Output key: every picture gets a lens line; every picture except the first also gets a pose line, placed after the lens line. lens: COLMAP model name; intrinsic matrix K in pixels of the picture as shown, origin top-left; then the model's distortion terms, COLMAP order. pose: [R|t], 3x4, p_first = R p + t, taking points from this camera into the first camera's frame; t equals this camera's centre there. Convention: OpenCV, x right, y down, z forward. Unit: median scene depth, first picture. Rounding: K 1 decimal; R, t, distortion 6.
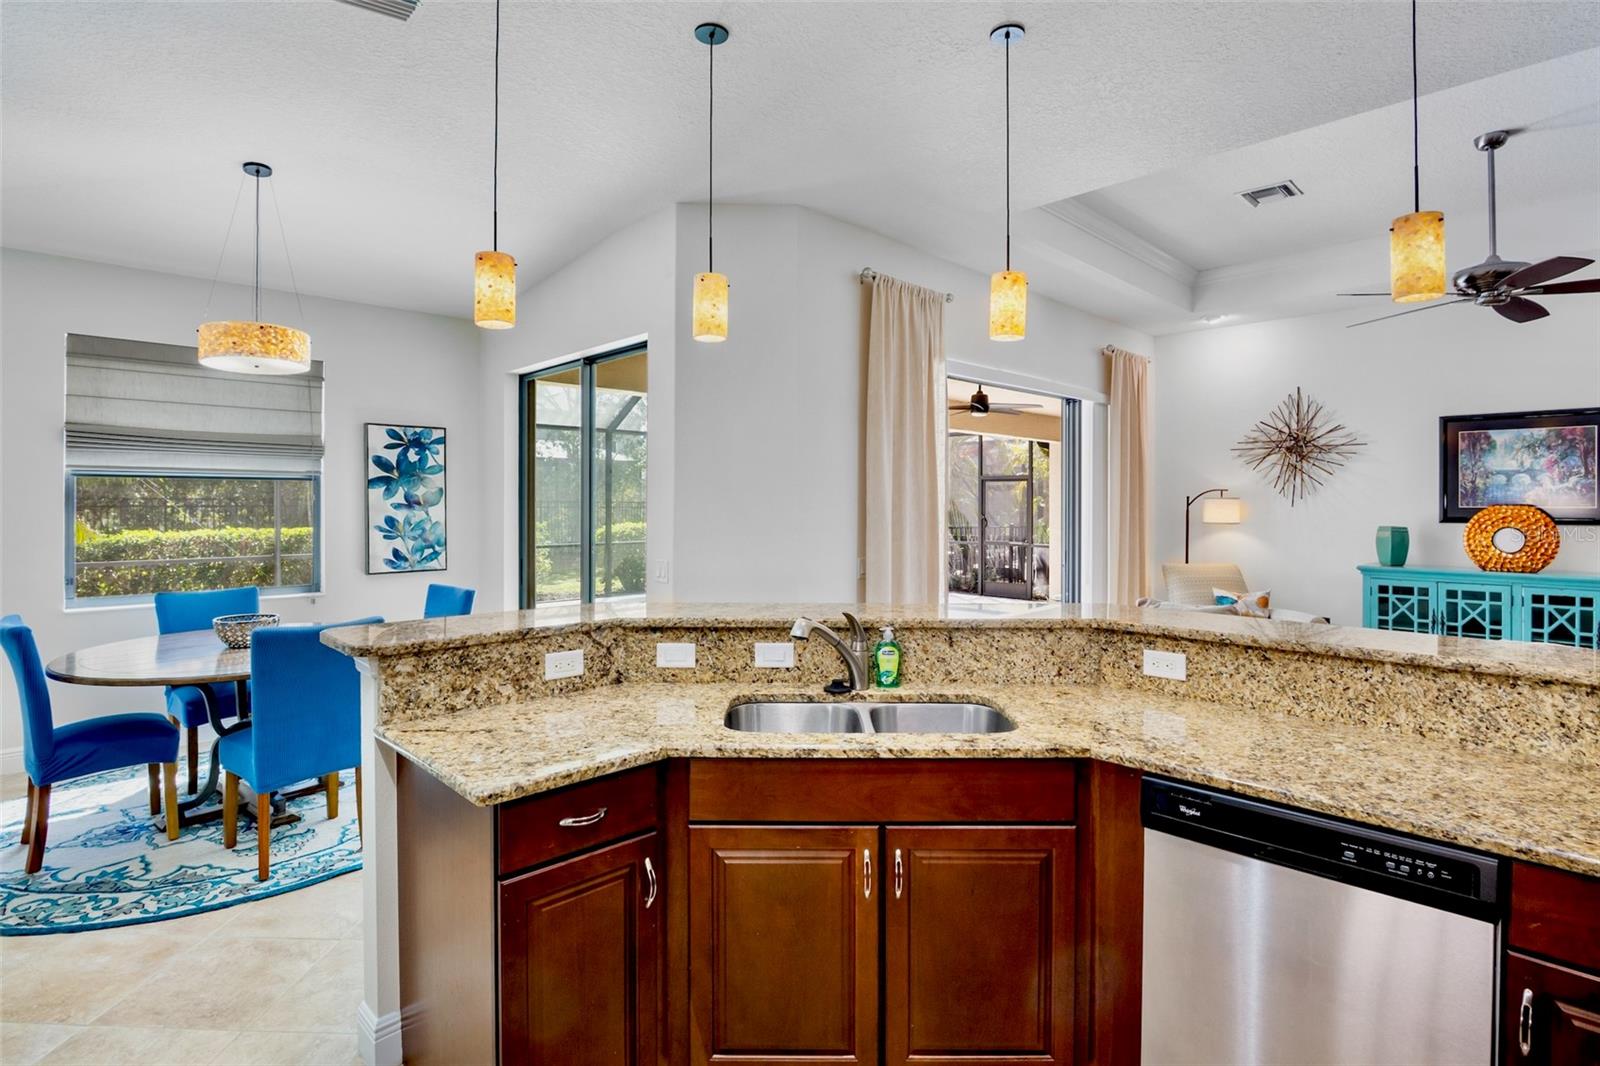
lens RADIAL K [[788.1, 0, 801.8], [0, 788.1, 519.5], [0, 0, 1]] dist [-0.021626, -0.000033]
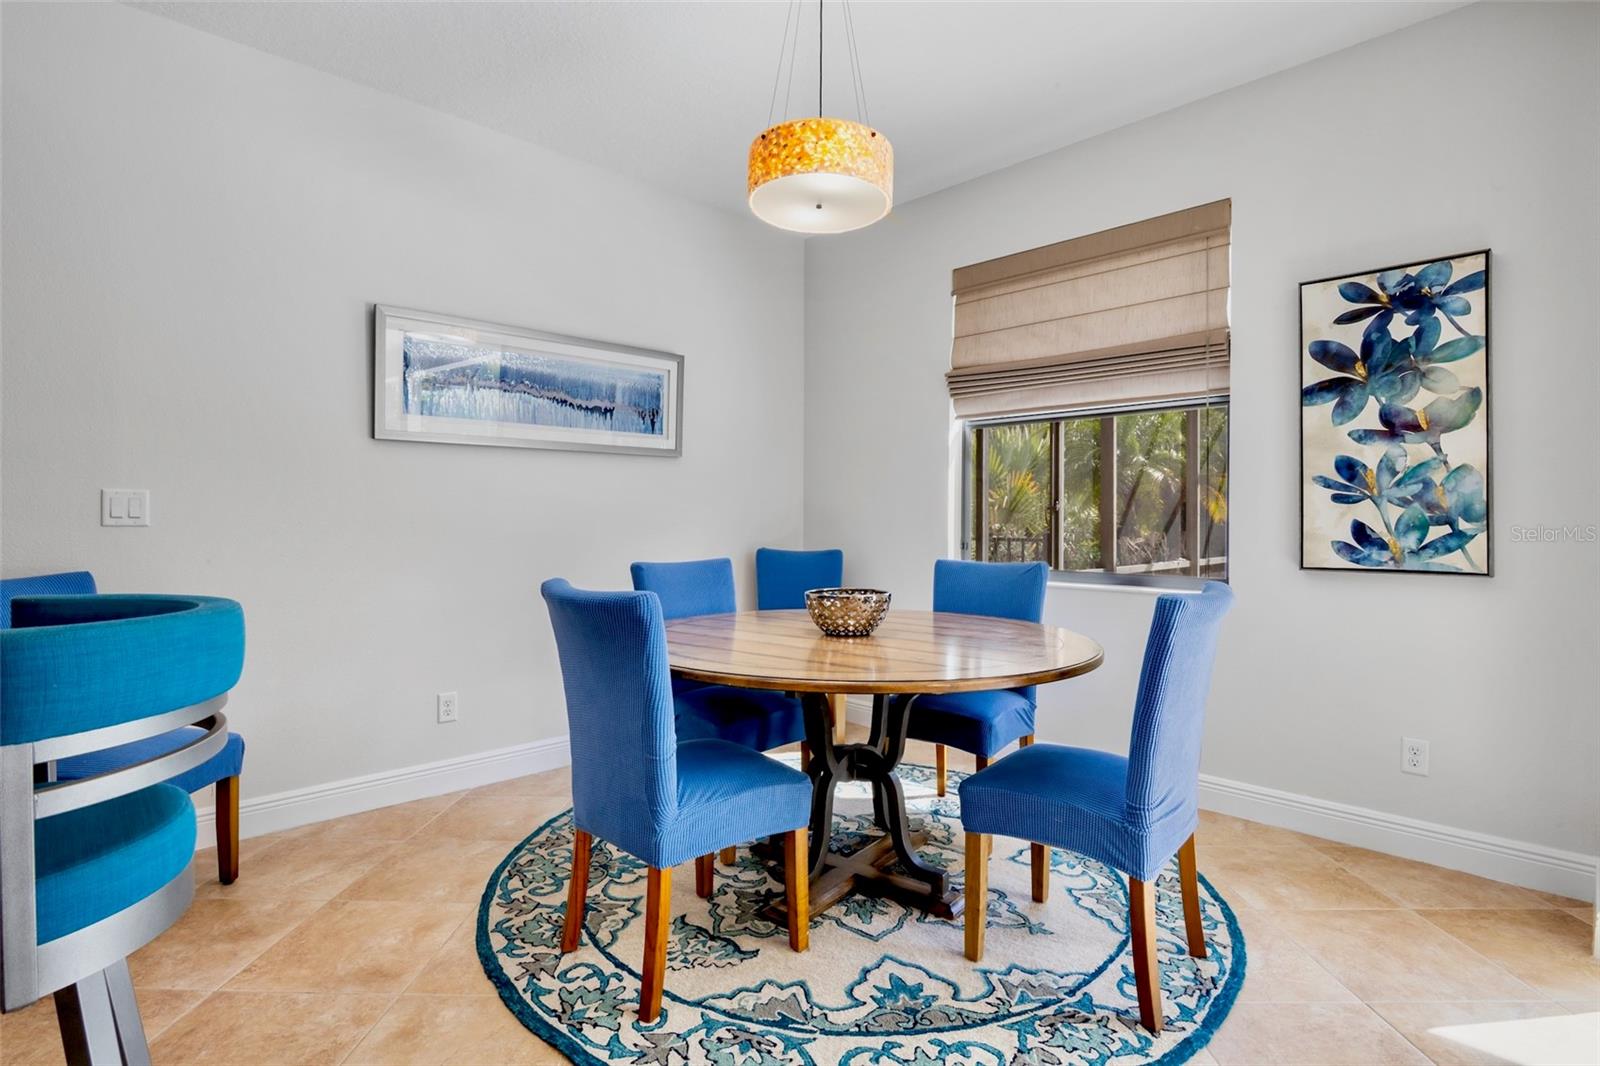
lens RADIAL K [[788.1, 0, 801.8], [0, 788.1, 519.5], [0, 0, 1]] dist [-0.021626, -0.000033]
pose [[-0.003653, -0.004691, -0.999982, -0.025465], [-0.024530, 0.999688, -0.004600, 0.046554], [0.999692, 0.024513, -0.003767, 0.651796]]
